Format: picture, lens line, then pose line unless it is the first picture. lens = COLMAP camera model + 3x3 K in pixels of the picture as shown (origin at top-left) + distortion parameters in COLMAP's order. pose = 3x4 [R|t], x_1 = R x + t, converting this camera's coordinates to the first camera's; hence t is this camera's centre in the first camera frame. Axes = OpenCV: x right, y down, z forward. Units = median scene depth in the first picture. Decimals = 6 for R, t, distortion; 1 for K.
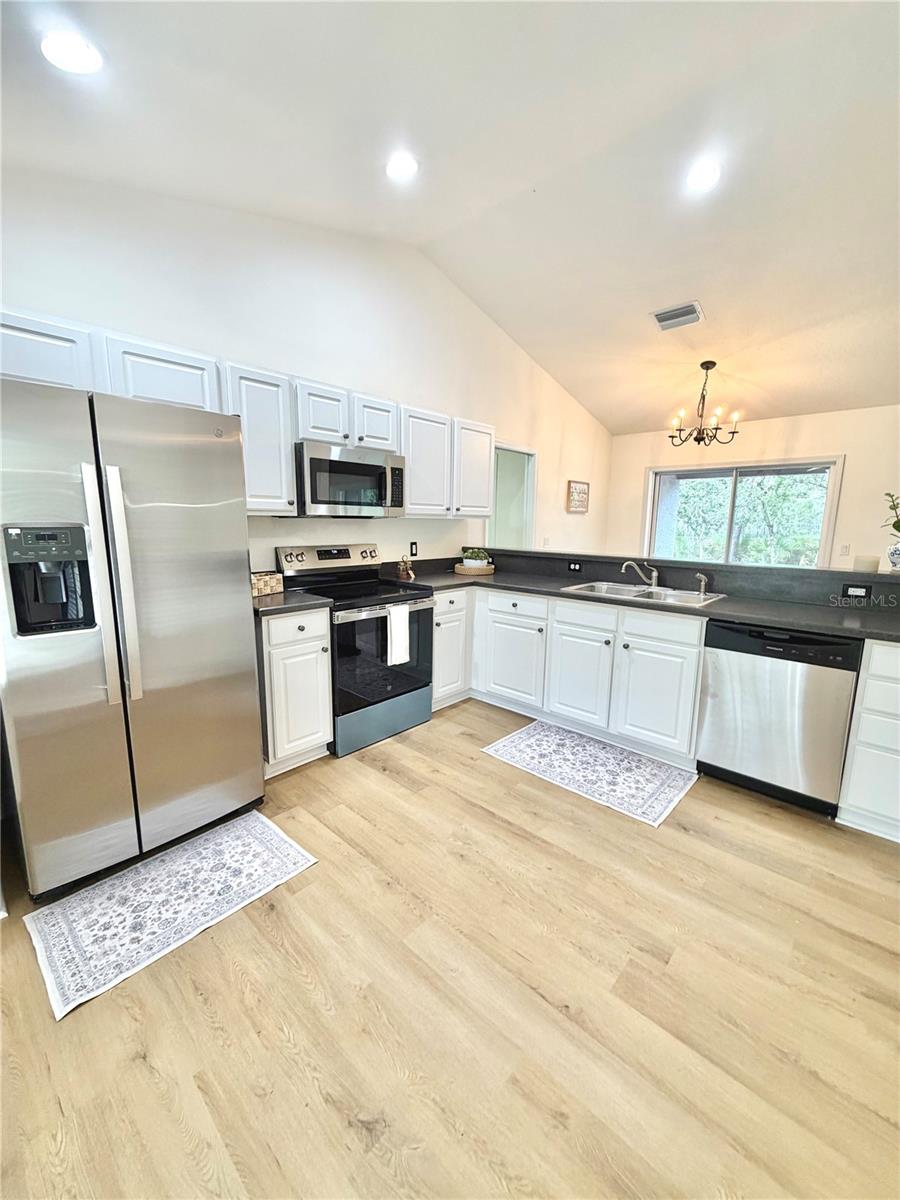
lens RADIAL K [[476.5, 0, 450.0], [0, 476.5, 600.0], [0, 0, 1]] dist [0.001144, 0.000203]
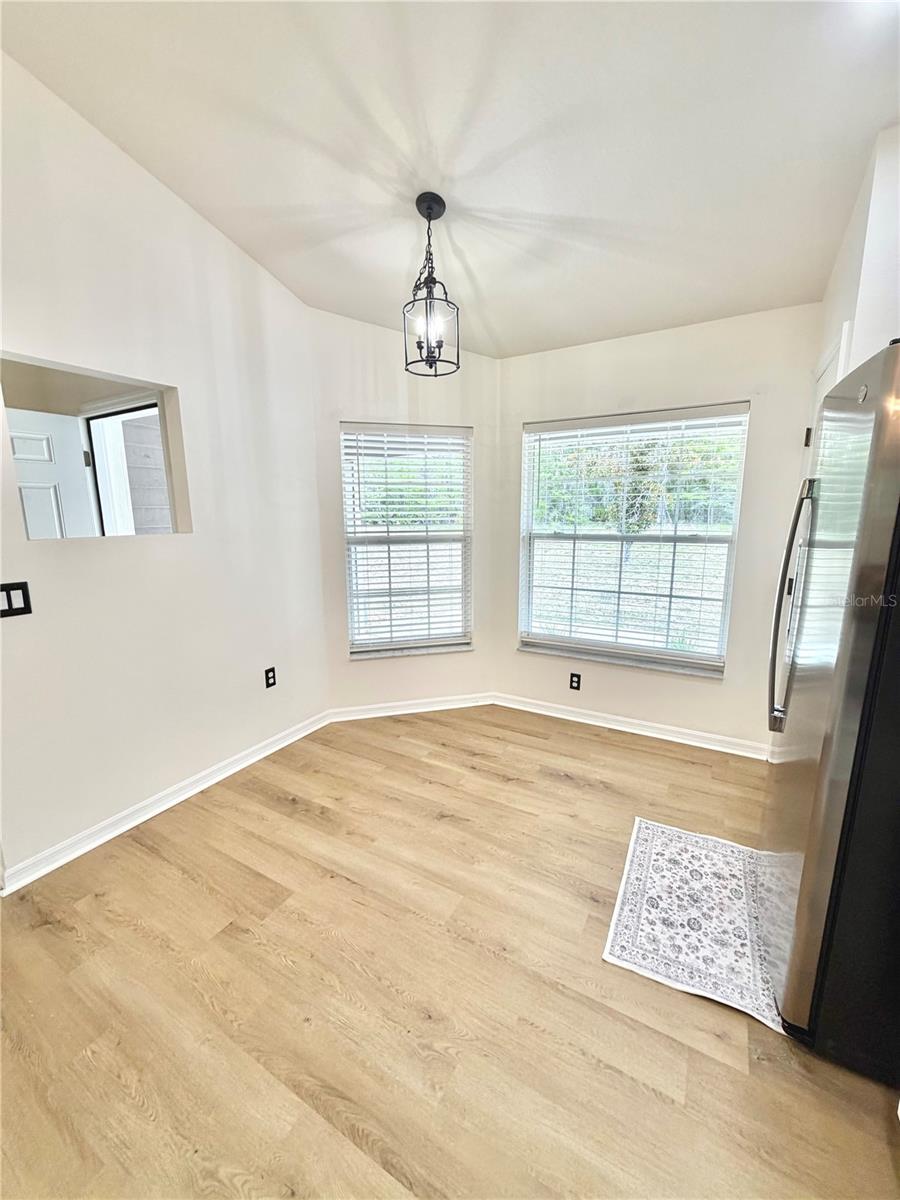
lens RADIAL K [[476.5, 0, 450.0], [0, 476.5, 600.0], [0, 0, 1]] dist [0.001144, 0.000203]
pose [[-0.974404, 0.034954, -0.222068, 0.094992], [-0.042880, 0.940802, 0.336232, -0.203376], [0.220674, 0.337149, -0.915223, 1.051012]]
